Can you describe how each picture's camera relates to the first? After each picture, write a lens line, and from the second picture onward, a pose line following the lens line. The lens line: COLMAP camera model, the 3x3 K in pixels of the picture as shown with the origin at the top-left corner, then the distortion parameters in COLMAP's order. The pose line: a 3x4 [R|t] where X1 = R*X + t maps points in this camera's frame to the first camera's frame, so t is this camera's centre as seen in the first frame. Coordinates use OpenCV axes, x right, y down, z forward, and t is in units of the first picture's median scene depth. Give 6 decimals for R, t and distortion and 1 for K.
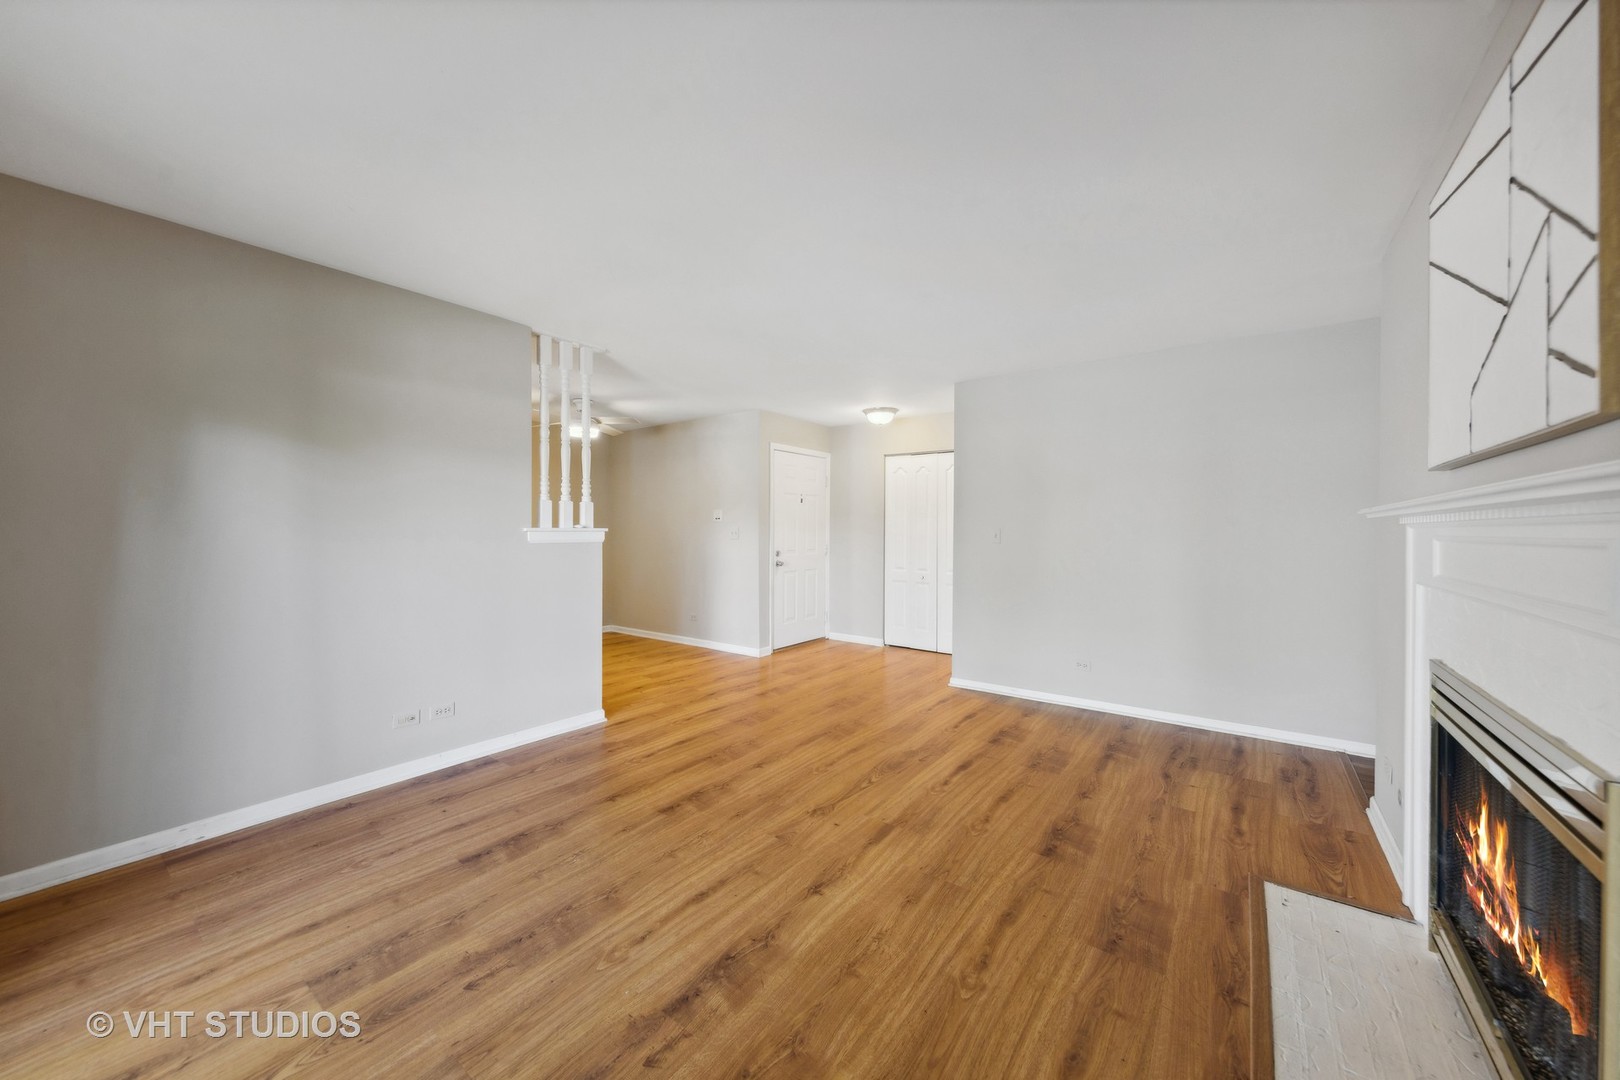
lens RADIAL K [[587.5, 0, 814.8], [0, 587.5, 529.8], [0, 0, 1]] dist [0.008170, 0.000090]
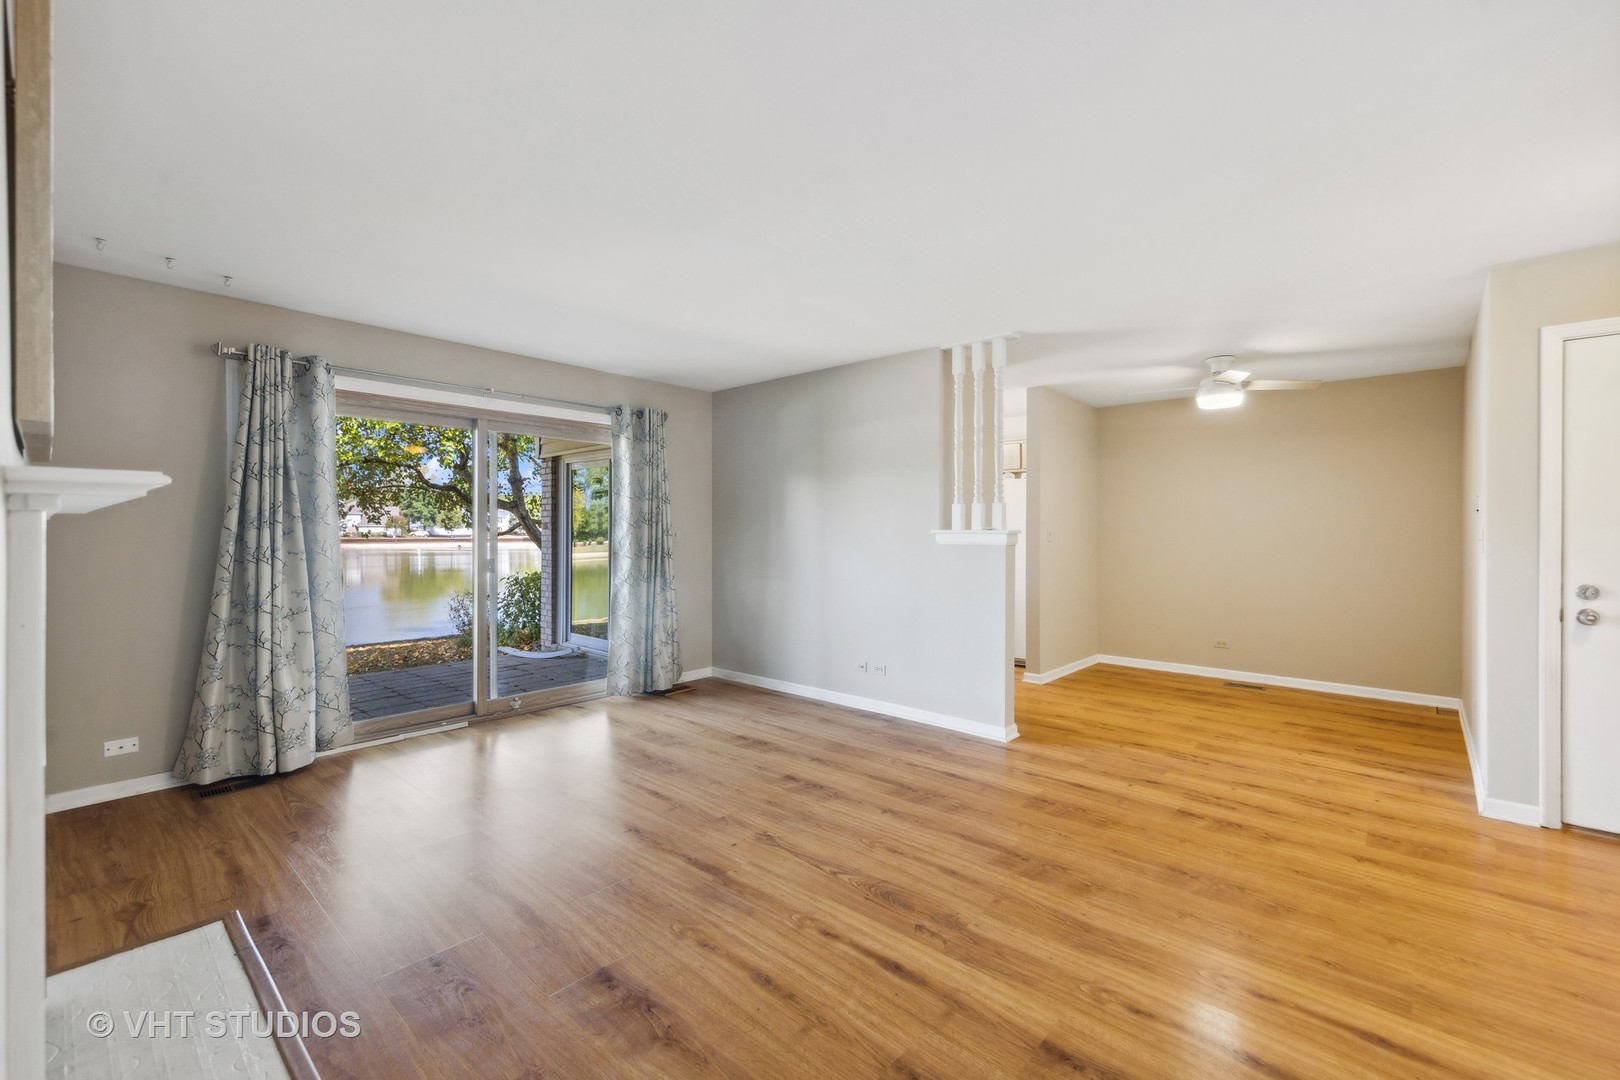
lens RADIAL K [[679.1, 0, 805.7], [0, 679.1, 533.2], [0, 0, 1]] dist [0.002011, -0.000680]
pose [[-0.103225, 0.000893, -0.994658, 0.941372], [-0.003753, 0.999992, 0.001288, 0.001950], [0.994651, 0.003866, -0.103220, 1.044943]]
